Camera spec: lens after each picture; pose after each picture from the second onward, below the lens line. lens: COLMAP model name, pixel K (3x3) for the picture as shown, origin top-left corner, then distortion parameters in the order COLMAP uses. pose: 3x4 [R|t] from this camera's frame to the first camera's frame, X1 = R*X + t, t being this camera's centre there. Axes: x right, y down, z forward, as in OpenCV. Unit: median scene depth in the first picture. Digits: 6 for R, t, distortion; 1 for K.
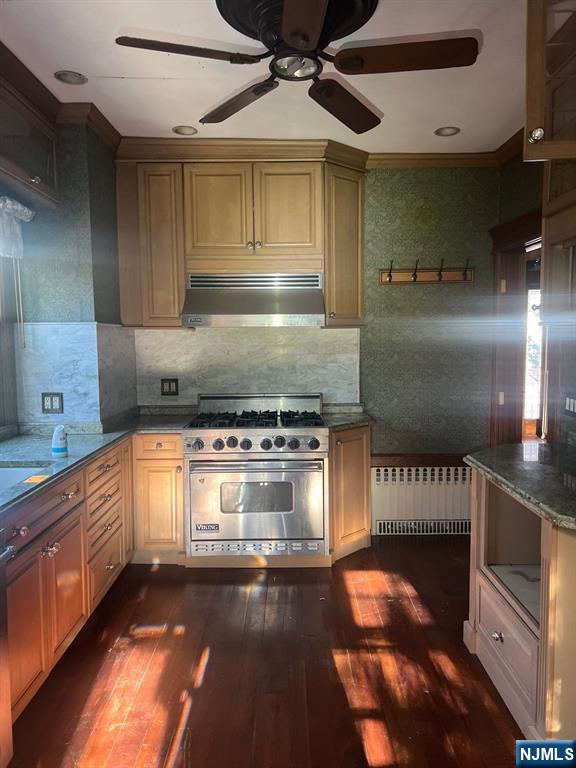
lens RADIAL K [[570.2, 0, 288.4], [0, 570.2, 381.4], [0, 0, 1]] dist [0.012010, 0.002675]
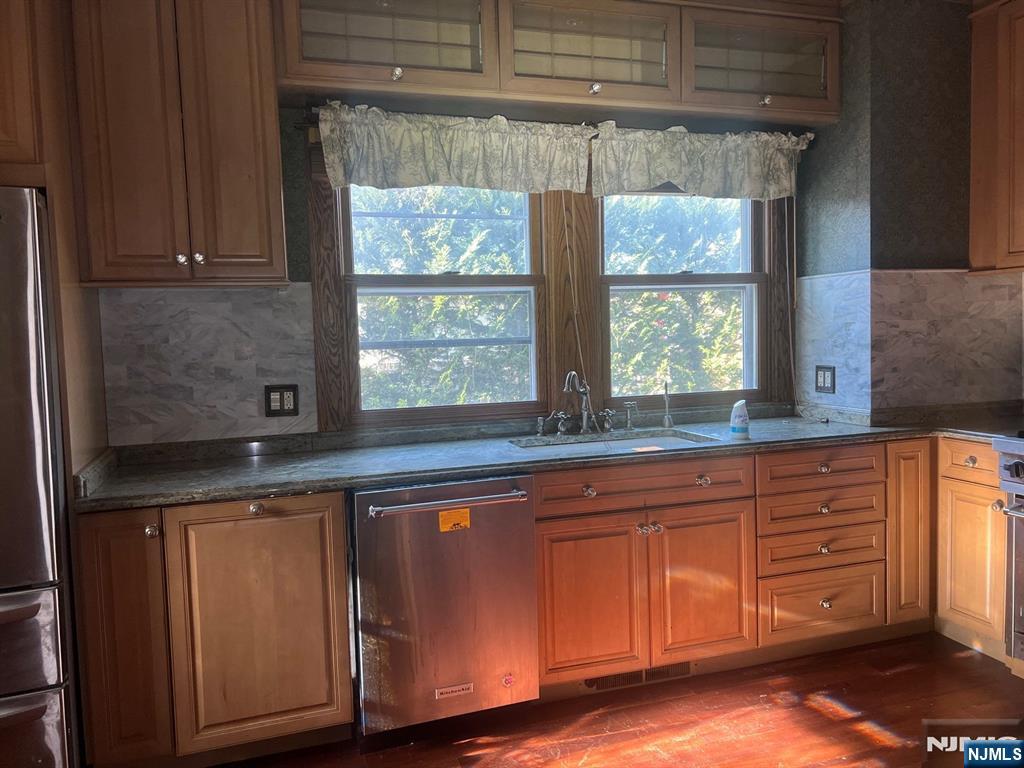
lens RADIAL K [[760.3, 0, 508.3], [0, 760.3, 385.0], [0, 0, 1]] dist [0.012010, 0.002675]
pose [[0.300512, 0.066172, -0.951480, 0.436228], [-0.040541, 0.997575, 0.056573, 0.004789], [0.952916, 0.021573, 0.302466, 0.285385]]
